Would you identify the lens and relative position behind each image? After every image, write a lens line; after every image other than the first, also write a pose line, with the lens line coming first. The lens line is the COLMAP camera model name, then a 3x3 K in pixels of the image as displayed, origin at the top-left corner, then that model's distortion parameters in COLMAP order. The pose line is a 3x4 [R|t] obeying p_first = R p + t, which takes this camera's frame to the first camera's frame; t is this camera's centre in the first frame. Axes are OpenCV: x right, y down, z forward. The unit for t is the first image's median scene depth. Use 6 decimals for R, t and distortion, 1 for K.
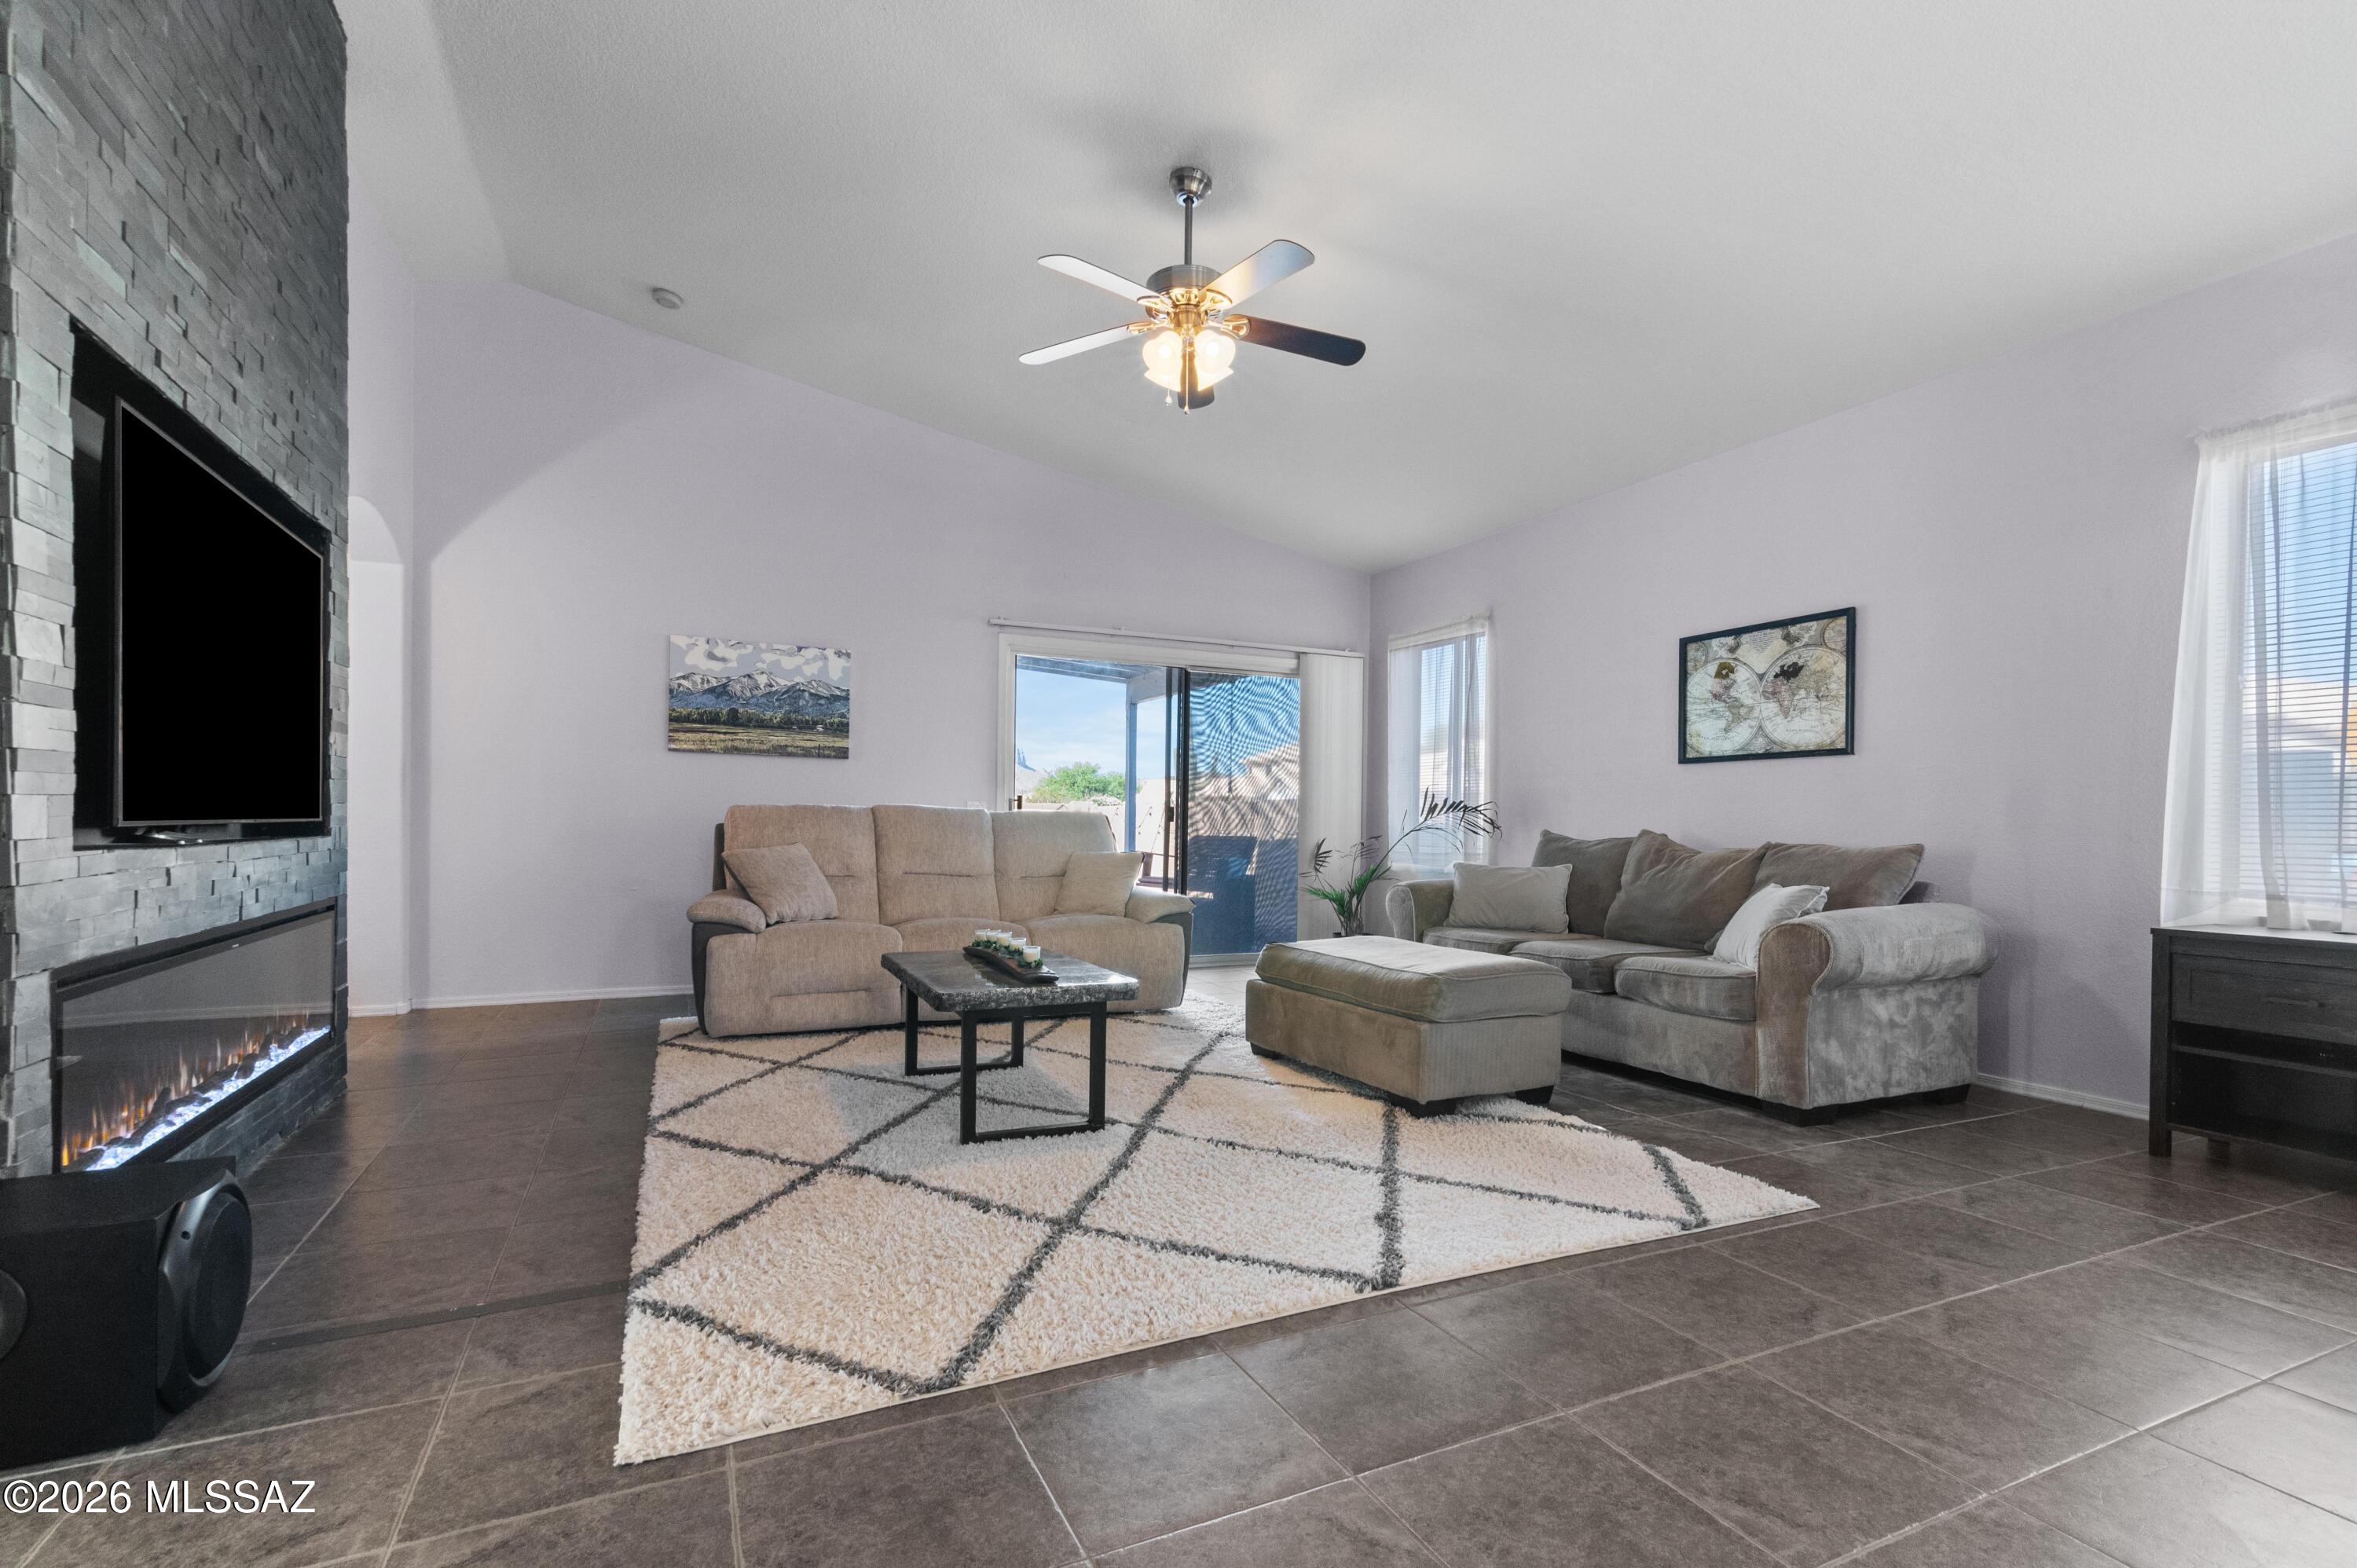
lens RADIAL K [[1069.1, 0, 1190.0], [0, 1069.1, 833.9], [0, 0, 1]] dist [0.012170, -0.001373]
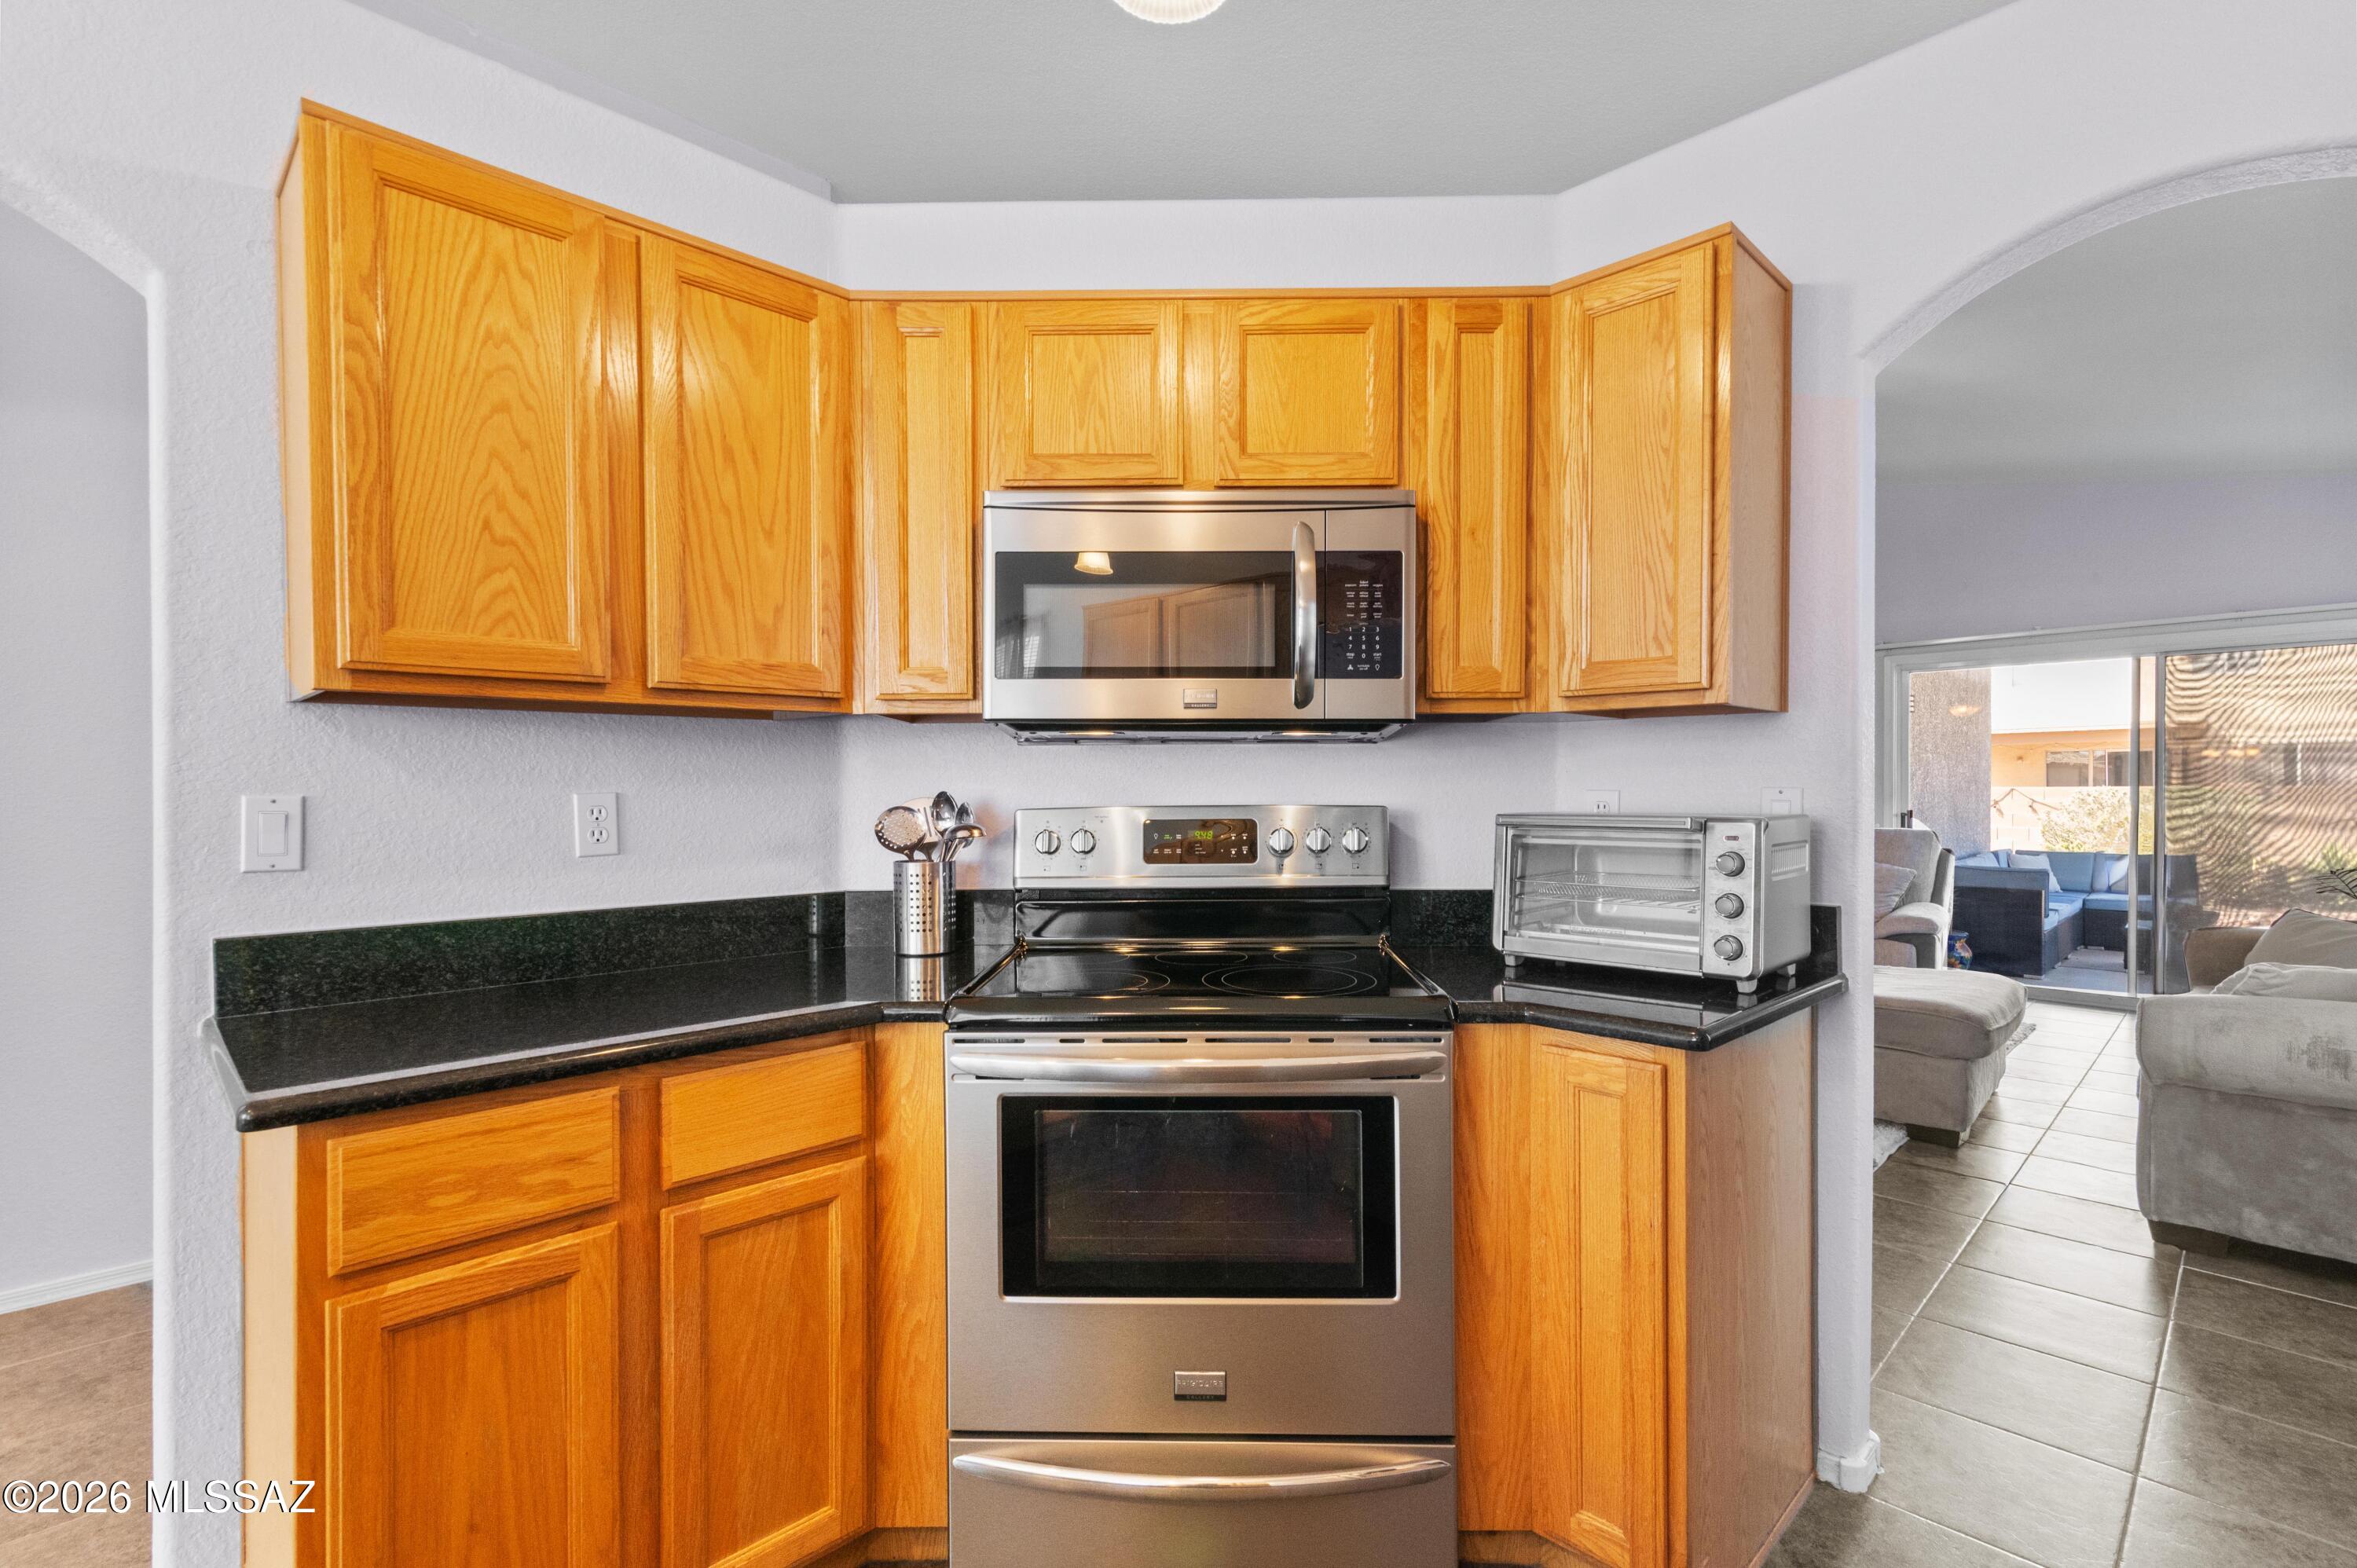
lens RADIAL K [[1069.1, 0, 1185.9], [0, 1069.1, 796.4], [0, 0, 1]] dist [0.012170, -0.001373]
pose [[0.326950, -0.009997, -0.944989, 0.848104], [-0.004414, 0.999917, -0.012105, -0.047911], [0.945031, 0.008129, 0.326879, -0.000153]]
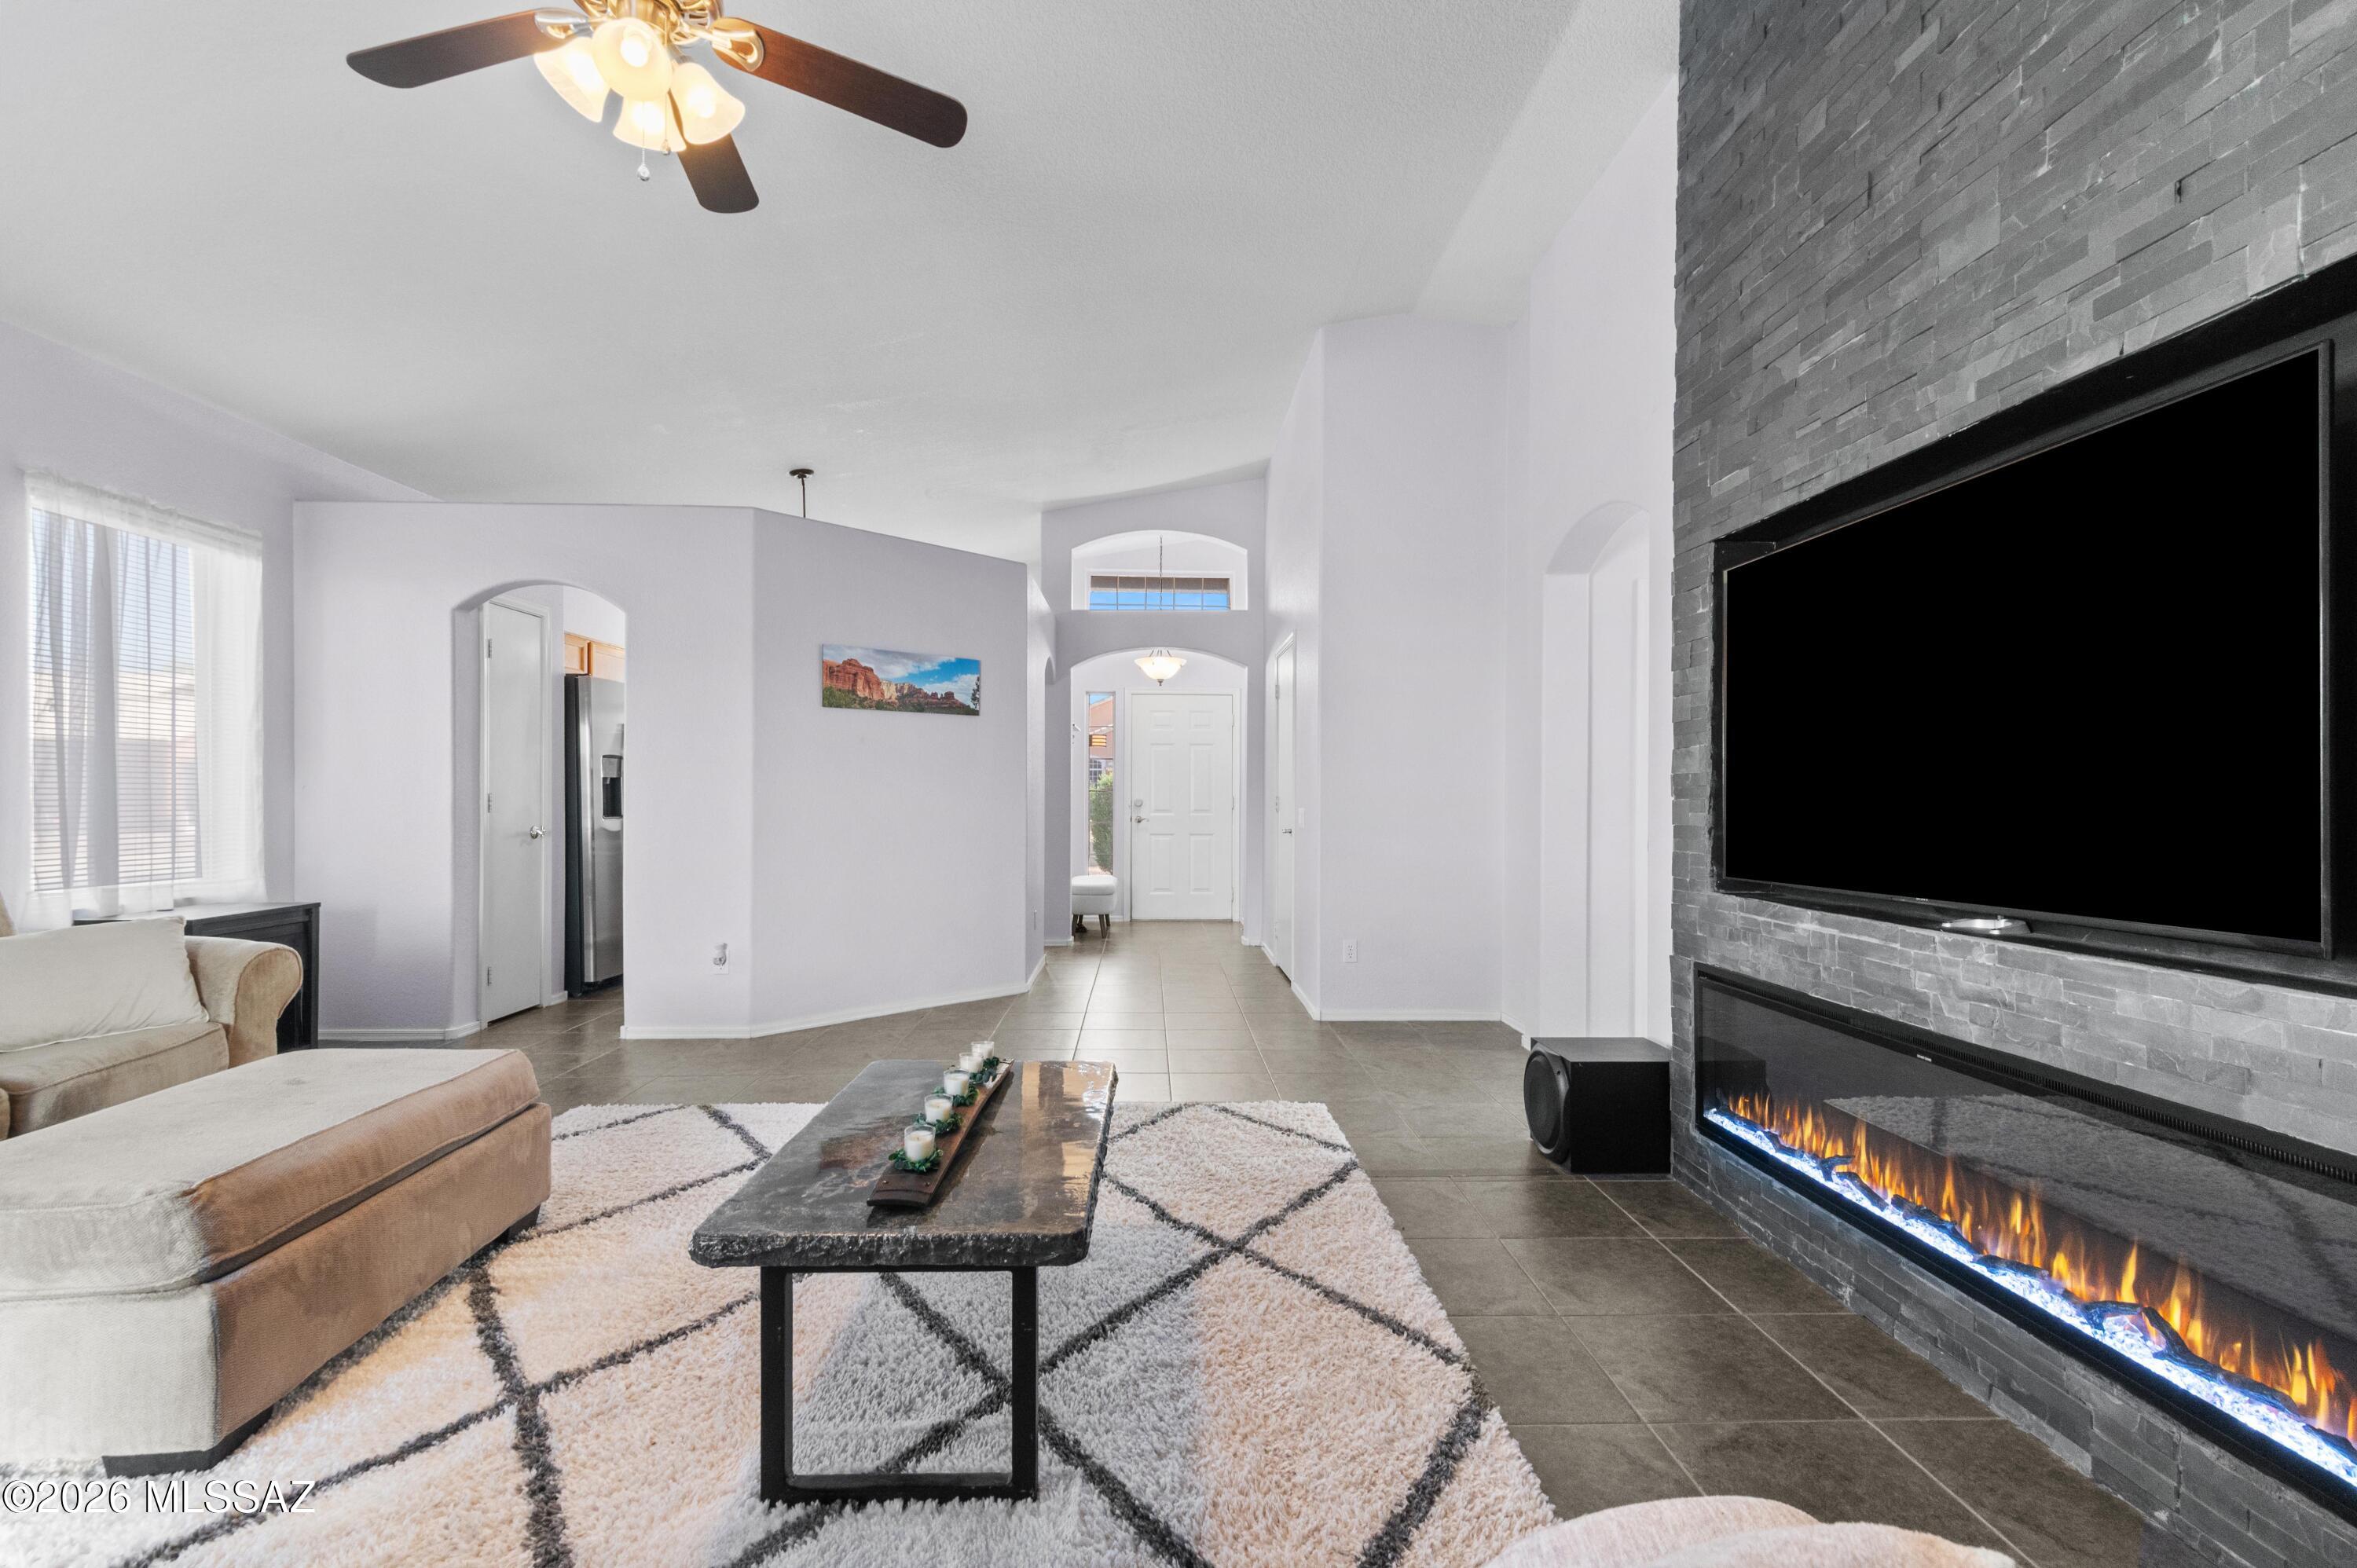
lens RADIAL K [[1069.1, 0, 1186.1], [0, 1069.1, 791.8], [0, 0, 1]] dist [0.012170, -0.001373]
pose [[-0.918690, -0.015810, 0.394662, -0.417857], [-0.011586, 0.999847, 0.013082, -0.058777], [-0.394809, 0.007446, -0.918733, 1.169602]]
